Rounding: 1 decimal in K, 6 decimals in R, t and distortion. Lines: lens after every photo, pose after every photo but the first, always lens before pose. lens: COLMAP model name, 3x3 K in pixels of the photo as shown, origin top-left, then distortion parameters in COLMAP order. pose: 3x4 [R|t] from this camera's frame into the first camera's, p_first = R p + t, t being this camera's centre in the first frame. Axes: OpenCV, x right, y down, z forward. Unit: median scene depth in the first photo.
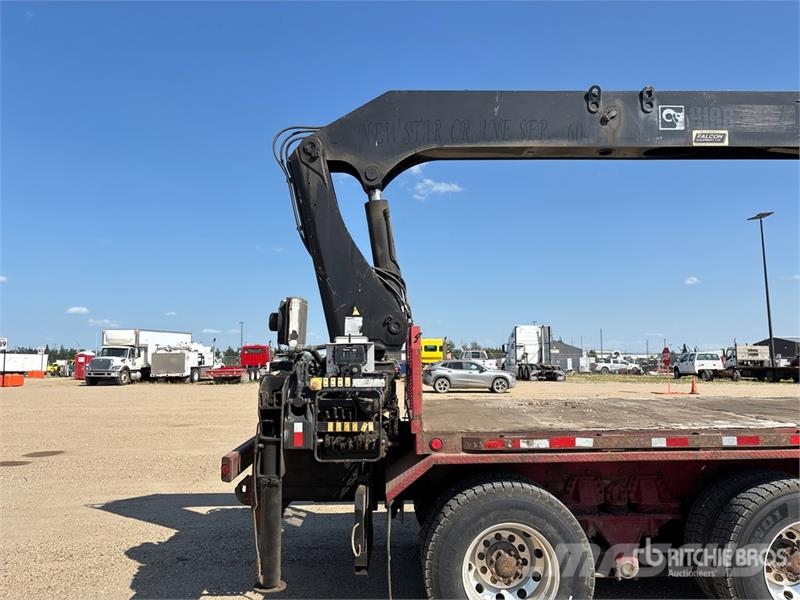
lens RADIAL K [[606.6, 0, 402.4], [0, 606.6, 300.9], [0, 0, 1]] dist [0.041802, -0.040332]
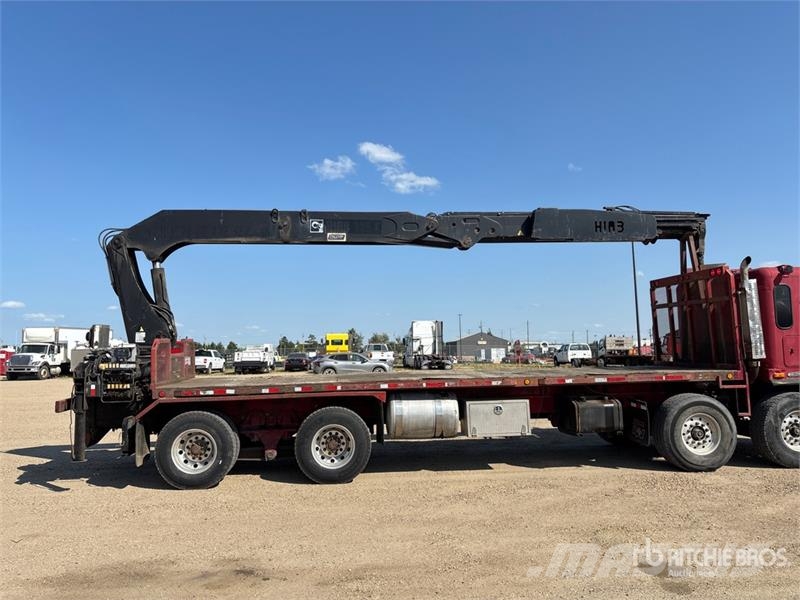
lens RADIAL K [[606.6, 0, 395.4], [0, 606.6, 295.7], [0, 0, 1]] dist [0.041802, -0.040332]
pose [[0.996508, -0.002821, 0.083446, 0.551208], [0.002505, 0.999989, 0.003892, -0.092433], [-0.083456, -0.003669, 0.996505, -0.955056]]
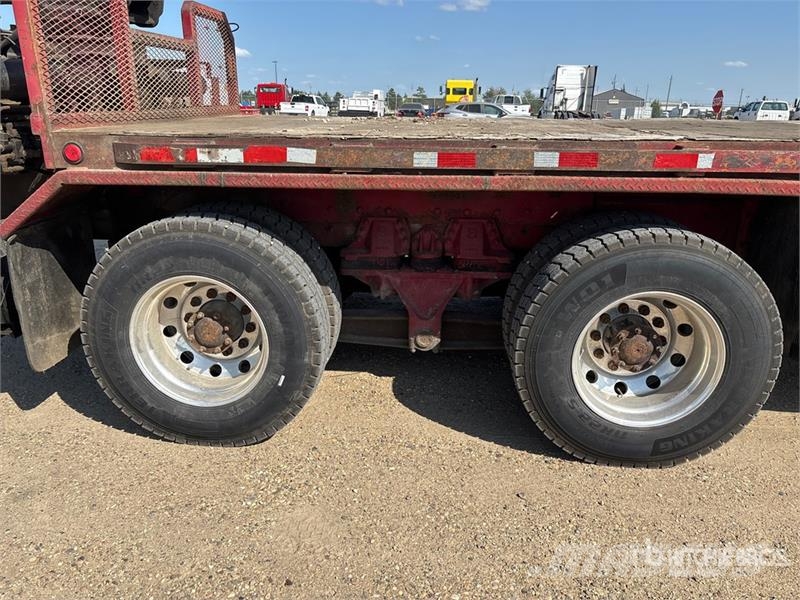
lens RADIAL K [[606.6, 0, 399.6], [0, 606.6, 303.0], [0, 0, 1]] dist [0.041802, -0.040332]
pose [[0.996252, 0.046645, -0.072844, 0.347389], [-0.014141, 0.918640, 0.394841, 0.098805], [0.085335, -0.392331, 0.915857, 0.312774]]
